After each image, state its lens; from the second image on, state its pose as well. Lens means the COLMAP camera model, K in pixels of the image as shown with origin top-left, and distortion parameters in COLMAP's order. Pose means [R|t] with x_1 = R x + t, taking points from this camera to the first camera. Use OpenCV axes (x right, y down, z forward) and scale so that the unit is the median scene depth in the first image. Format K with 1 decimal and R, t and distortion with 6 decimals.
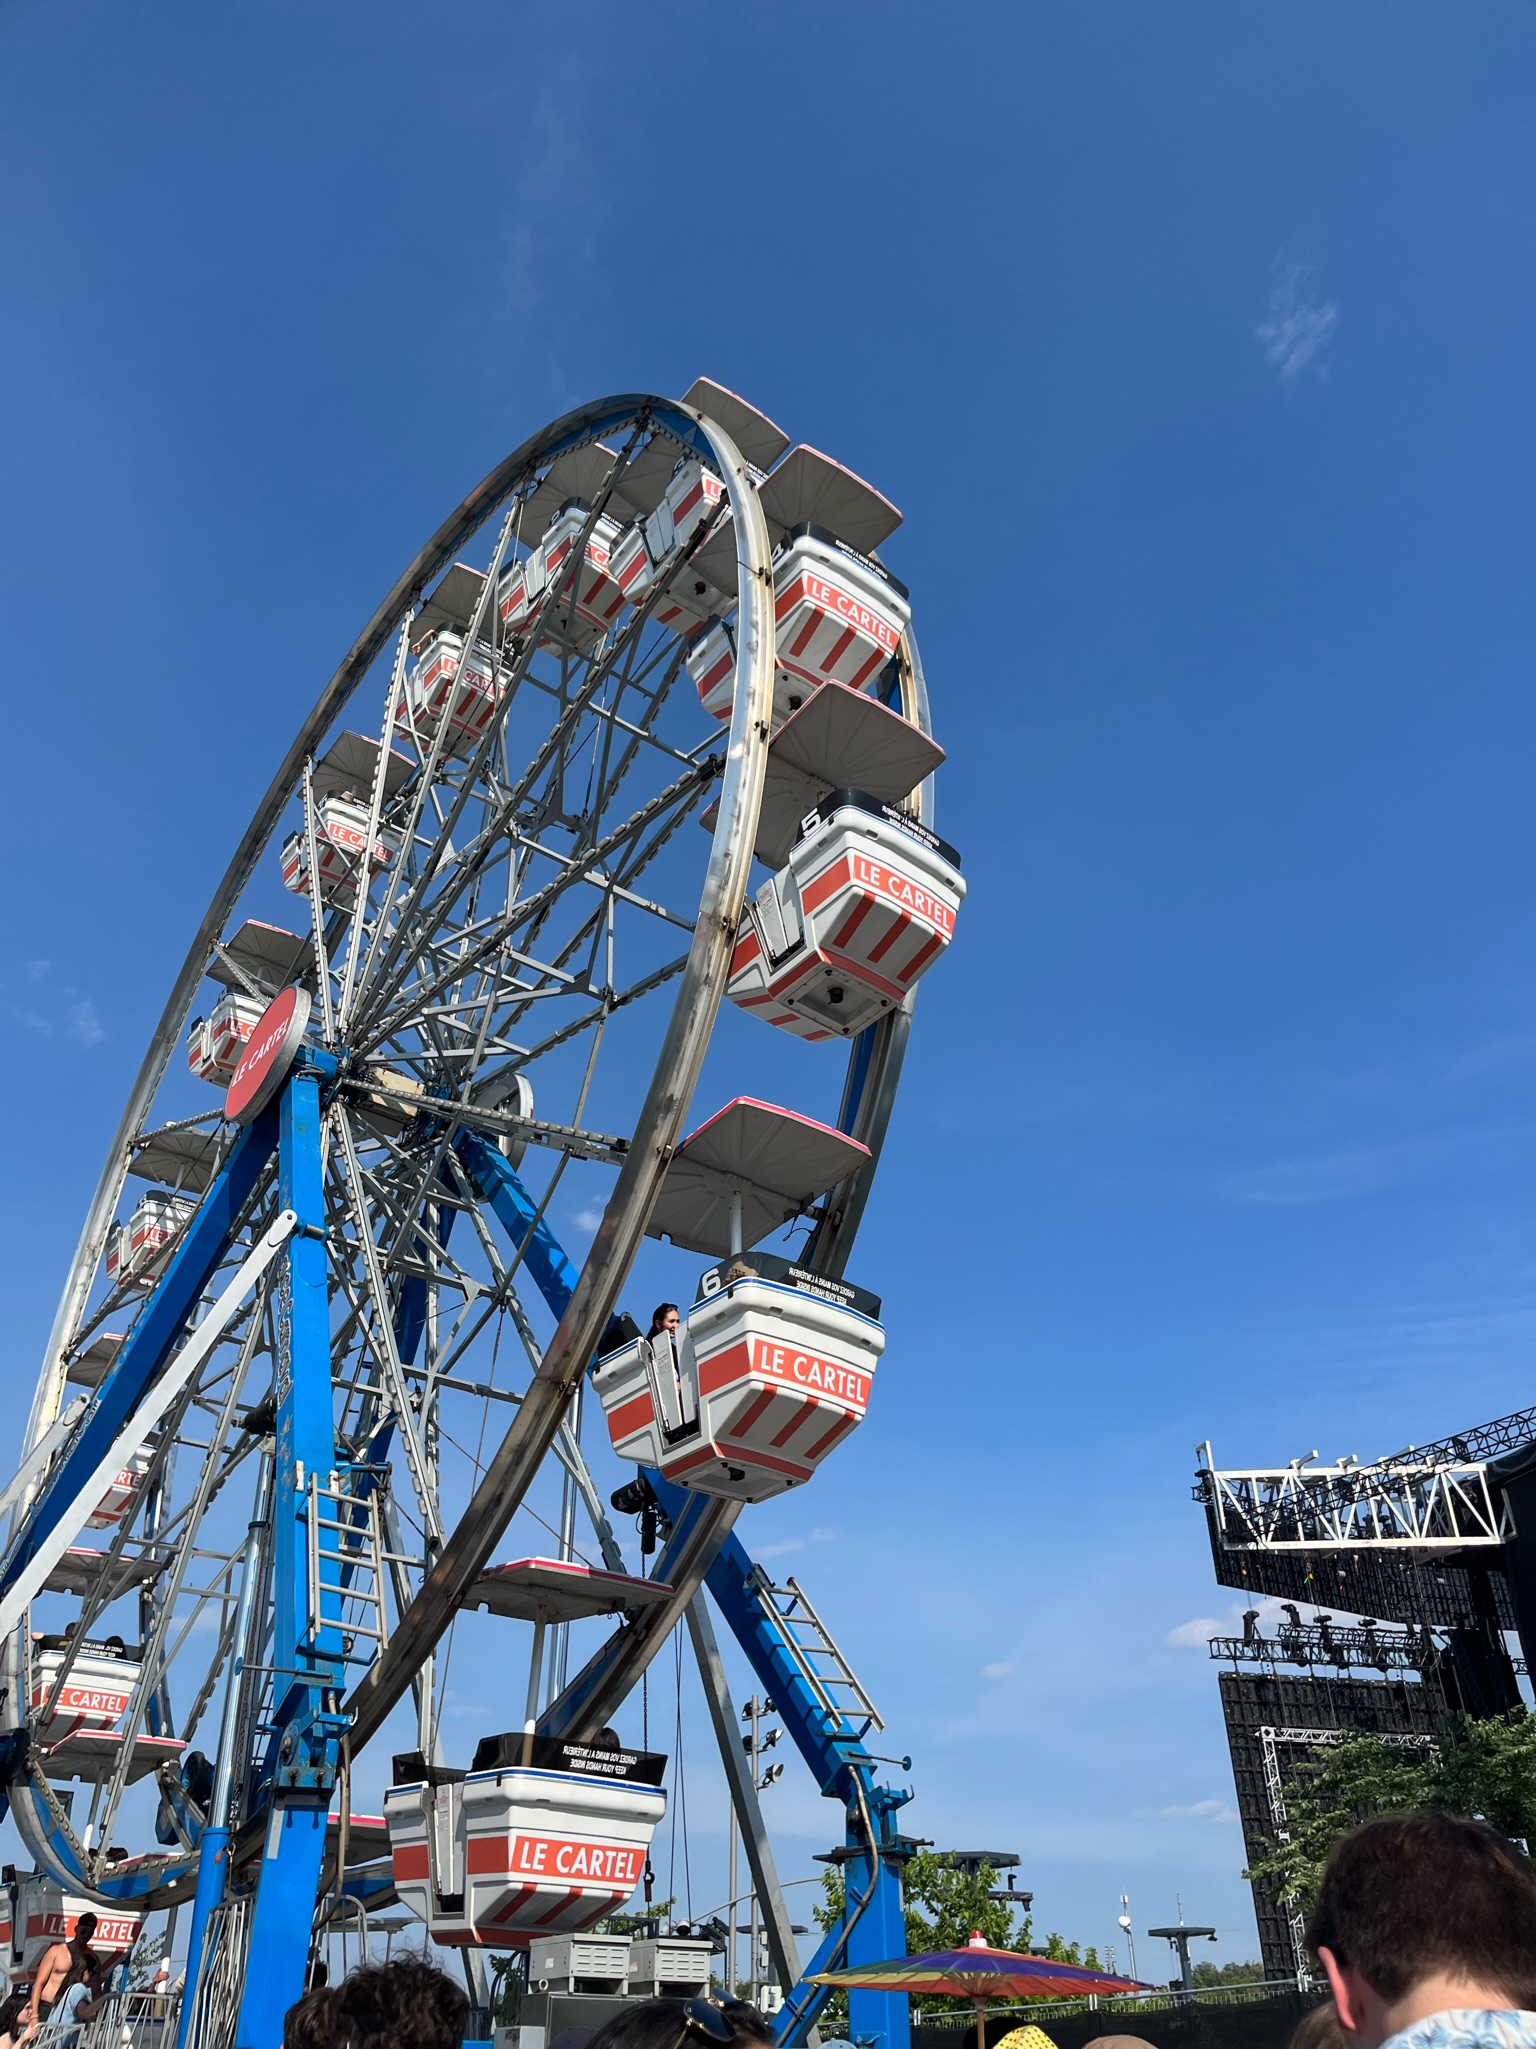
lens RADIAL K [[1585.3, 0, 768.0], [0, 1585.3, 1024.5], [0, 0, 1]] dist [0.066260, -0.061060]
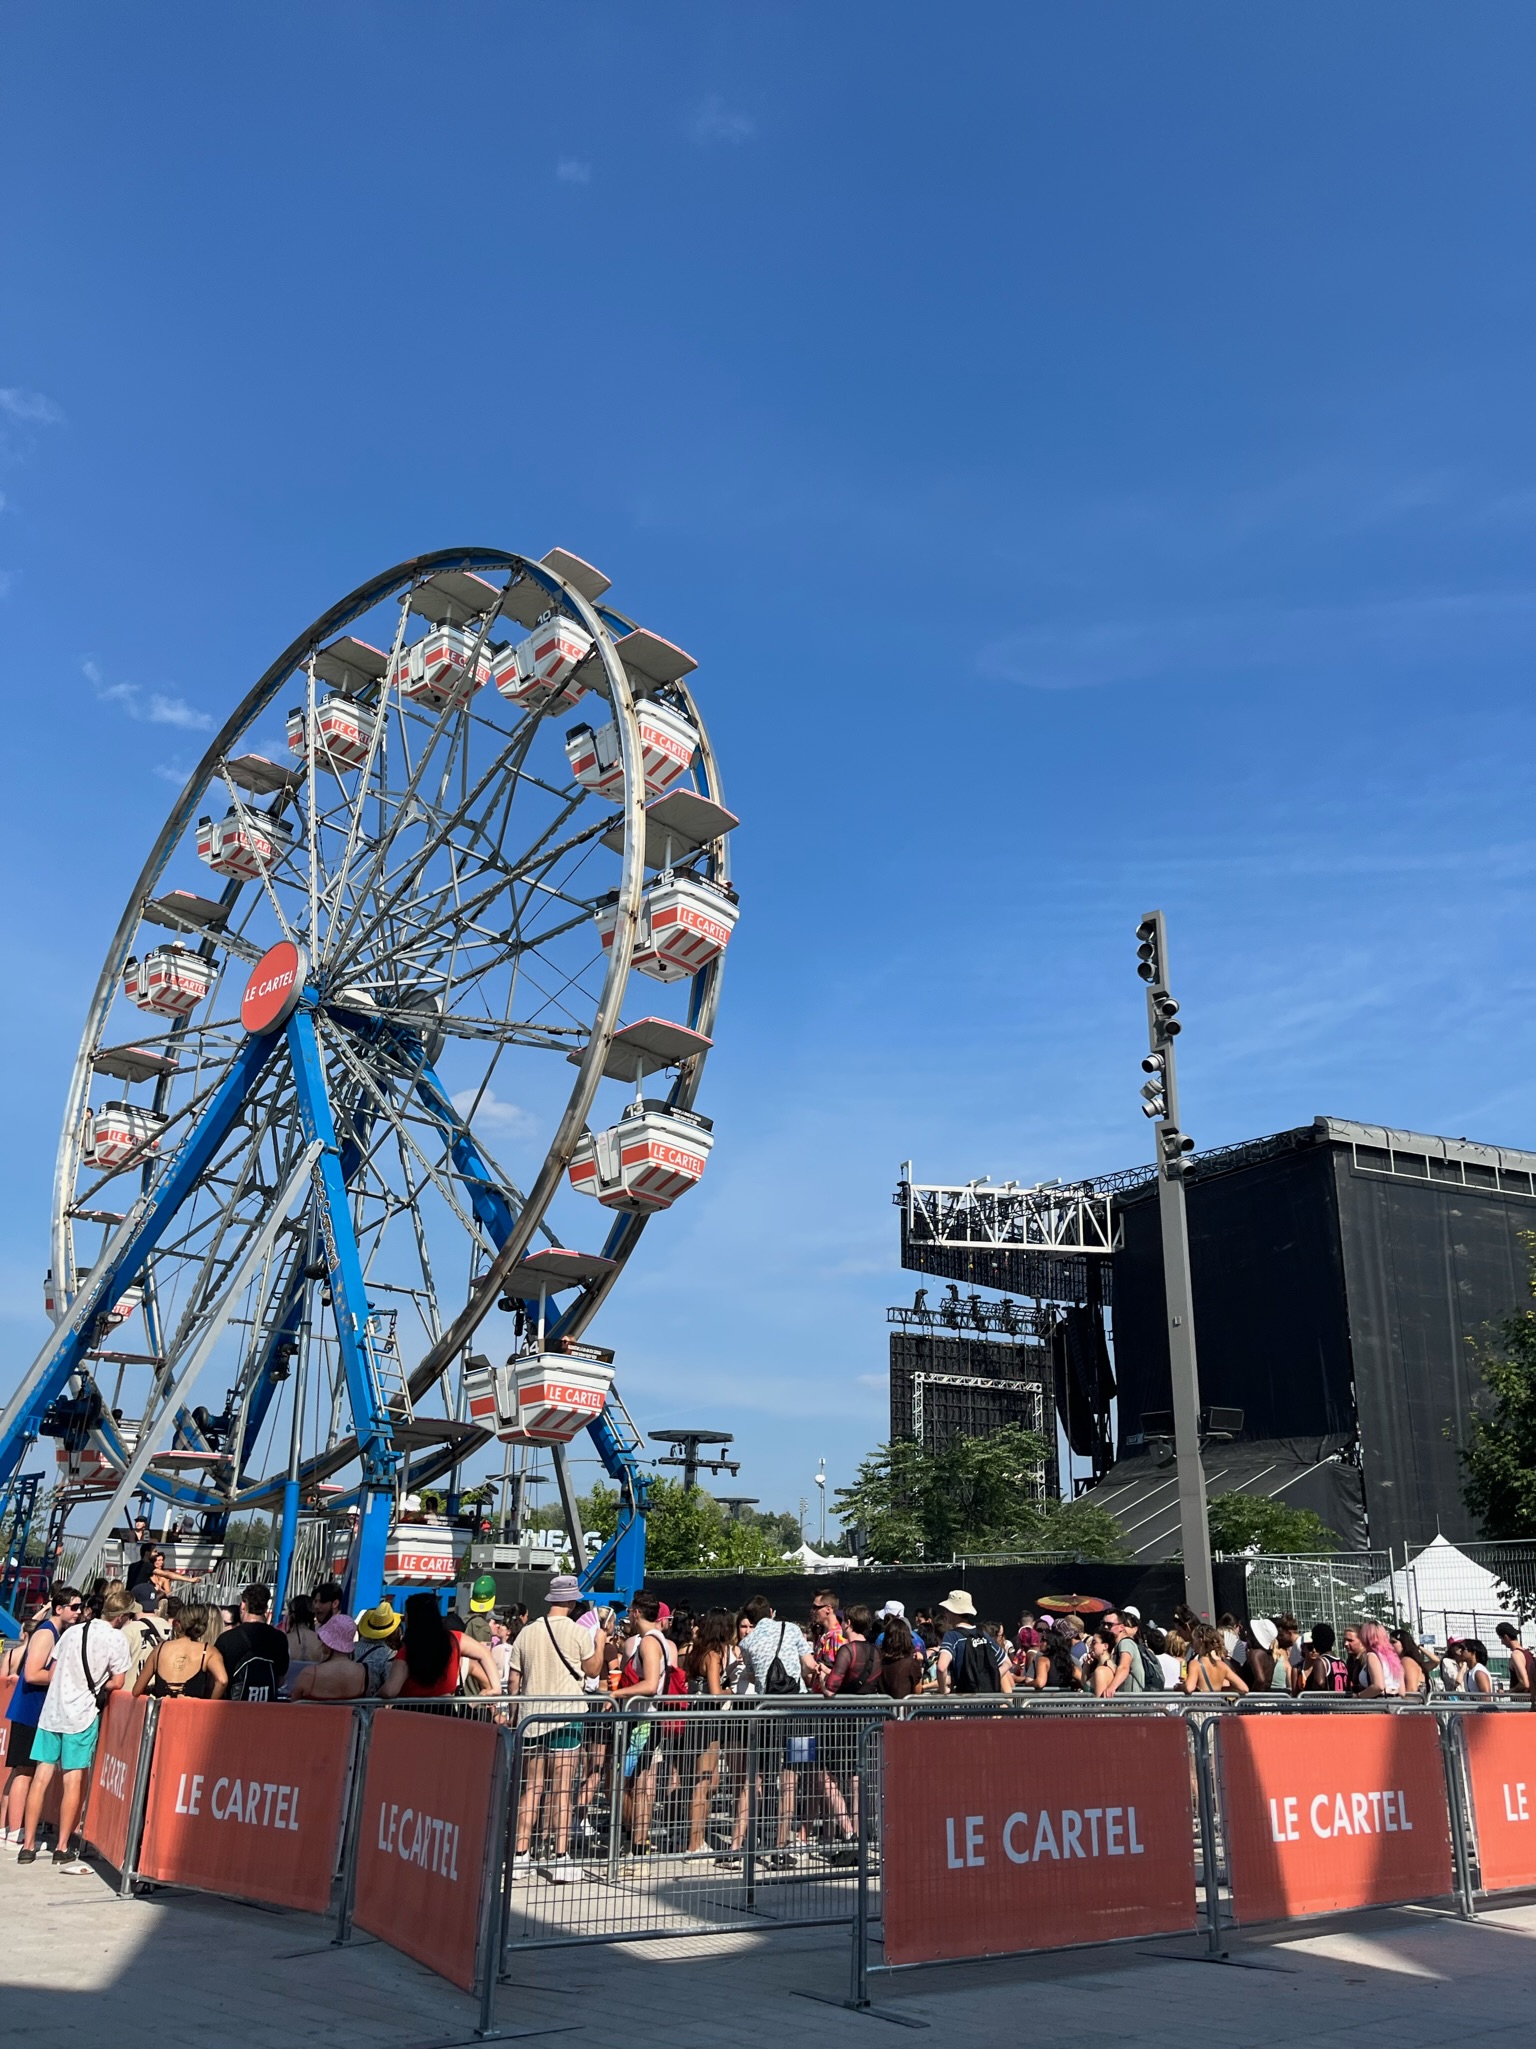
lens RADIAL K [[1585.3, 0, 768.0], [0, 1585.3, 1024.5], [0, 0, 1]] dist [0.066260, -0.061060]
pose [[0.986882, 0.081493, 0.139366, -0.022157], [-0.112053, 0.967214, 0.227905, -0.126071], [-0.116224, -0.240532, 0.963658, -0.186052]]
